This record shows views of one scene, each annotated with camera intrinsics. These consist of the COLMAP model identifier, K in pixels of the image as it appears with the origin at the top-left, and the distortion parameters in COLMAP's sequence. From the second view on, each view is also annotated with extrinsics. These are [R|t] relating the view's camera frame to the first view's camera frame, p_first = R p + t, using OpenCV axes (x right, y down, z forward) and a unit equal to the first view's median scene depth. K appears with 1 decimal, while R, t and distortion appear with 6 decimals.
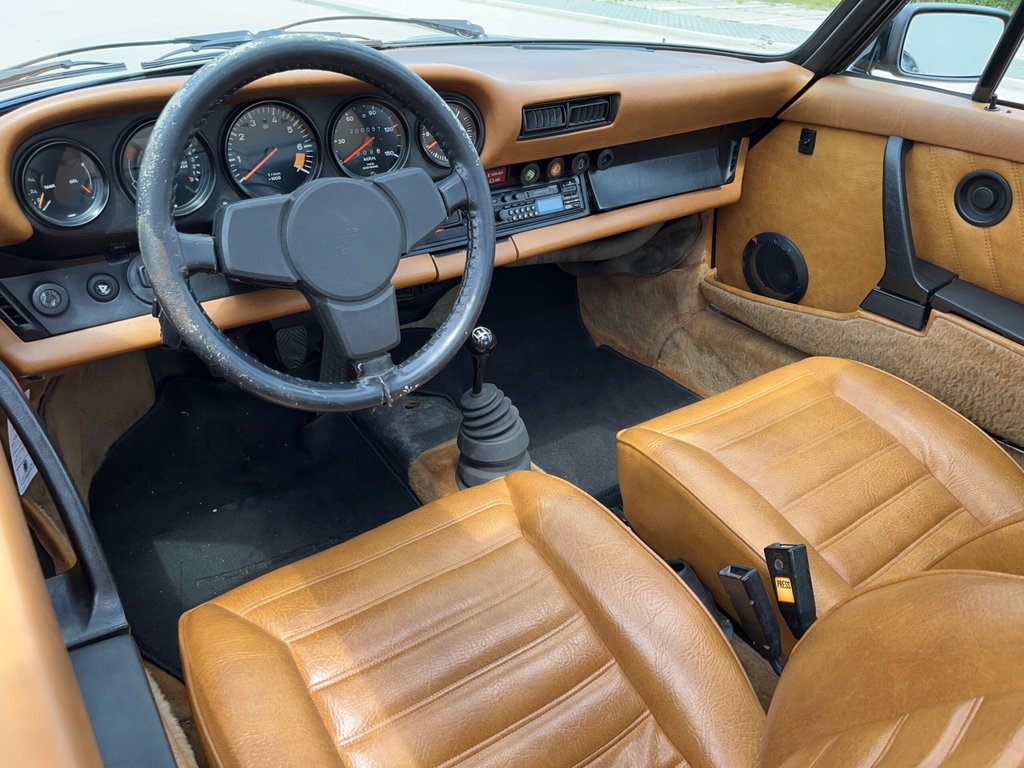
lens RADIAL K [[783.0, 0, 515.9], [0, 783.0, 386.1], [0, 0, 1]] dist [0.051976, -0.068576]
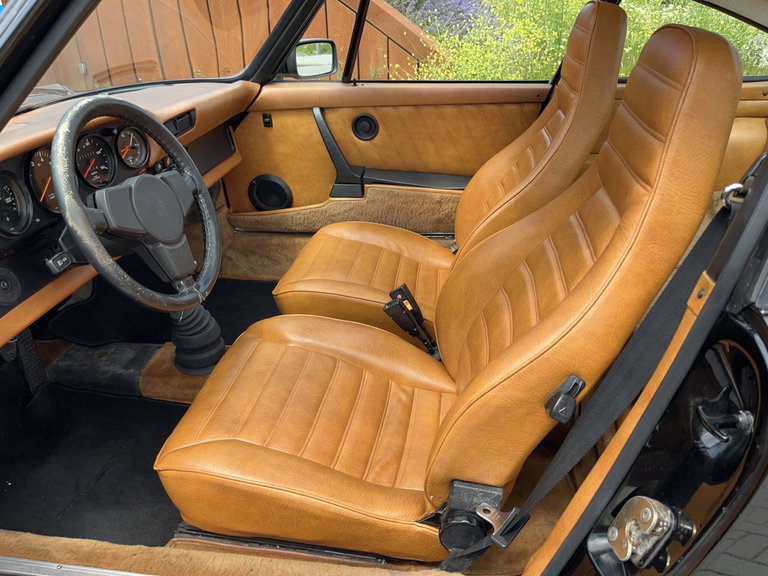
lens RADIAL K [[587.2, 0, 386.9], [0, 587.2, 289.6], [0, 0, 1]] dist [0.051976, -0.068576]
pose [[0.689822, -0.366802, 0.624181, -0.472996], [0.400799, 0.911466, 0.092677, 0.030866], [-0.602915, 0.186240, 0.775763, -0.155241]]
